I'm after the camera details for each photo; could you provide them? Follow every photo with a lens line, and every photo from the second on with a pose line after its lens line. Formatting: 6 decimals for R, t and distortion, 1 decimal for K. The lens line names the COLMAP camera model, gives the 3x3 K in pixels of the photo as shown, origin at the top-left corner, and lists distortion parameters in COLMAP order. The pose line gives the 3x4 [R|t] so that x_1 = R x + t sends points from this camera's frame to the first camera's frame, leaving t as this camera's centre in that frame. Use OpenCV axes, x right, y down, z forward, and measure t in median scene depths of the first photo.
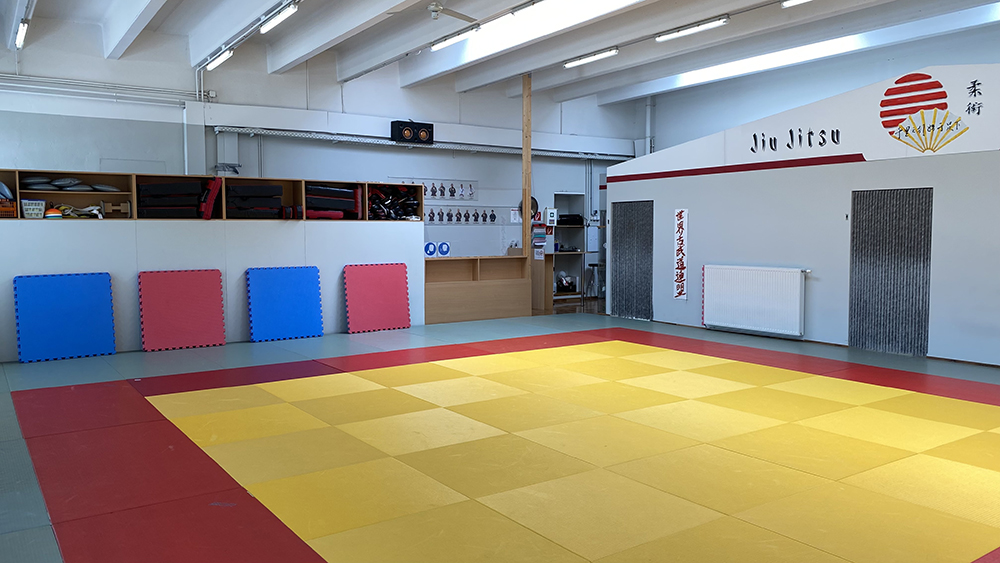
lens RADIAL K [[771.3, 0, 500.0], [0, 771.3, 281.5], [0, 0, 1]] dist [0.005792, 0.006087]
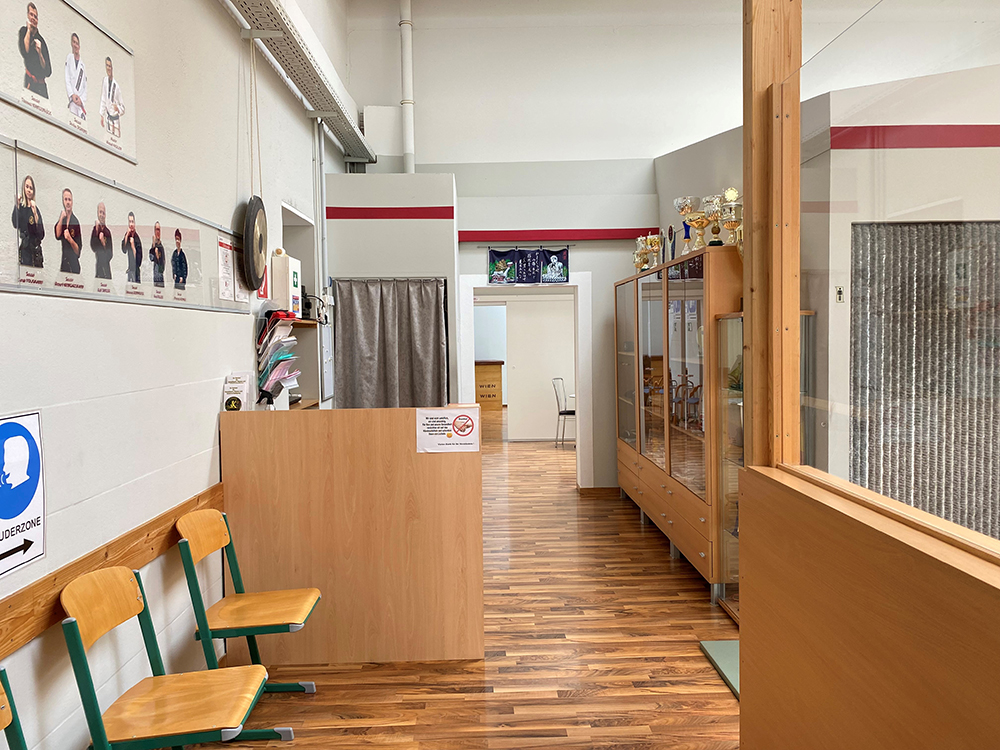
lens RADIAL K [[764.4, 0, 500.0], [0, 764.4, 375.0], [0, 0, 1]] dist [0.008184, -0.000478]
pose [[0.561355, -0.048056, 0.826179, -0.148087], [0.068137, 0.997607, 0.011731, -0.060406], [-0.824765, 0.049708, 0.563286, 0.947280]]
